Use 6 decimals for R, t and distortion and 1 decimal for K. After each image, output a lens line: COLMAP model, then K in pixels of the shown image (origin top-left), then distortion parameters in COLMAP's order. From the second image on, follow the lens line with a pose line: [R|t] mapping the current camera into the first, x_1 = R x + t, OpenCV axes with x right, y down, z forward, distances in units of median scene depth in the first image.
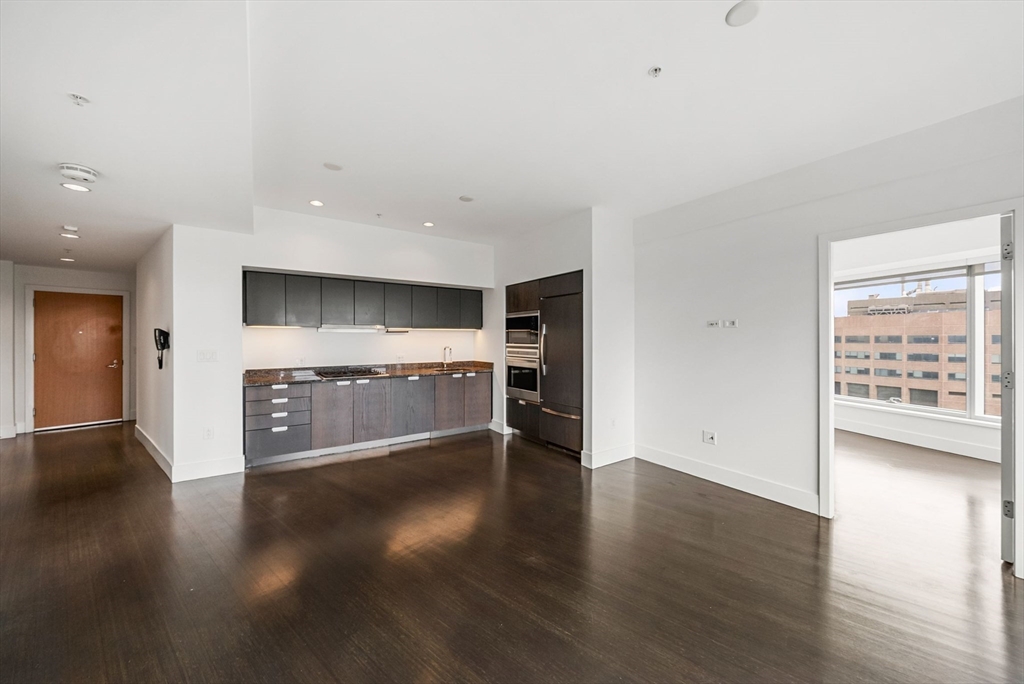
lens RADIAL K [[366.8, 0, 512.8], [0, 366.8, 338.9], [0, 0, 1]] dist [-0.003239, -0.000068]
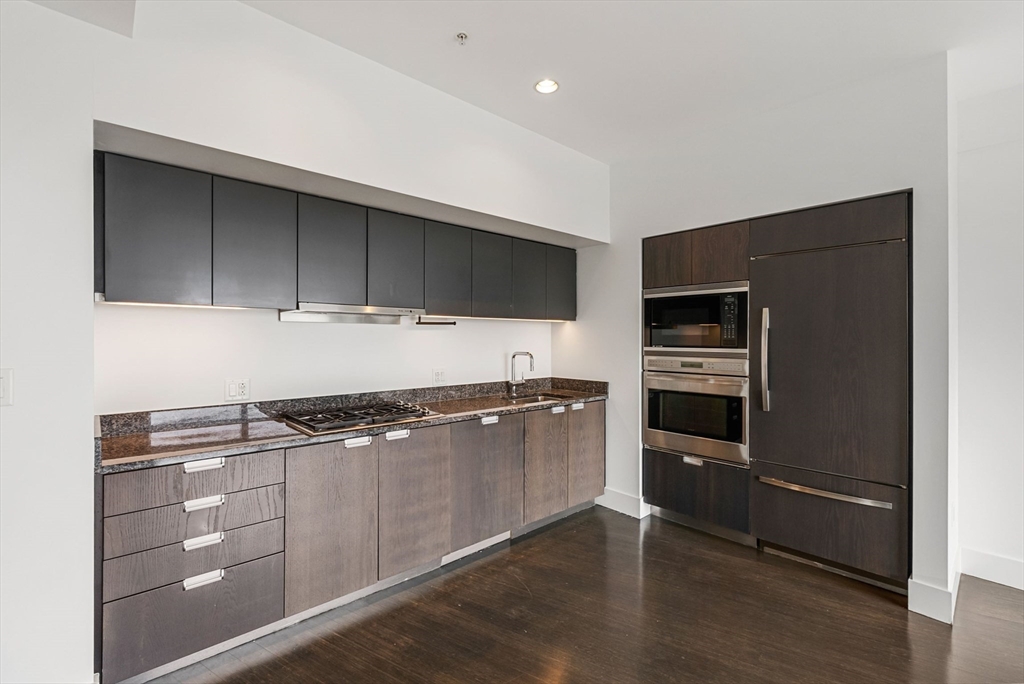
lens RADIAL K [[449.6, 0, 514.5], [0, 449.6, 336.2], [0, 0, 1]] dist [-0.007474, 0.000373]
pose [[0.991299, 0.003173, 0.131587, -0.320807], [-0.002585, 0.999986, -0.004638, 0.001229], [-0.131600, 0.004258, 0.991294, 0.423996]]
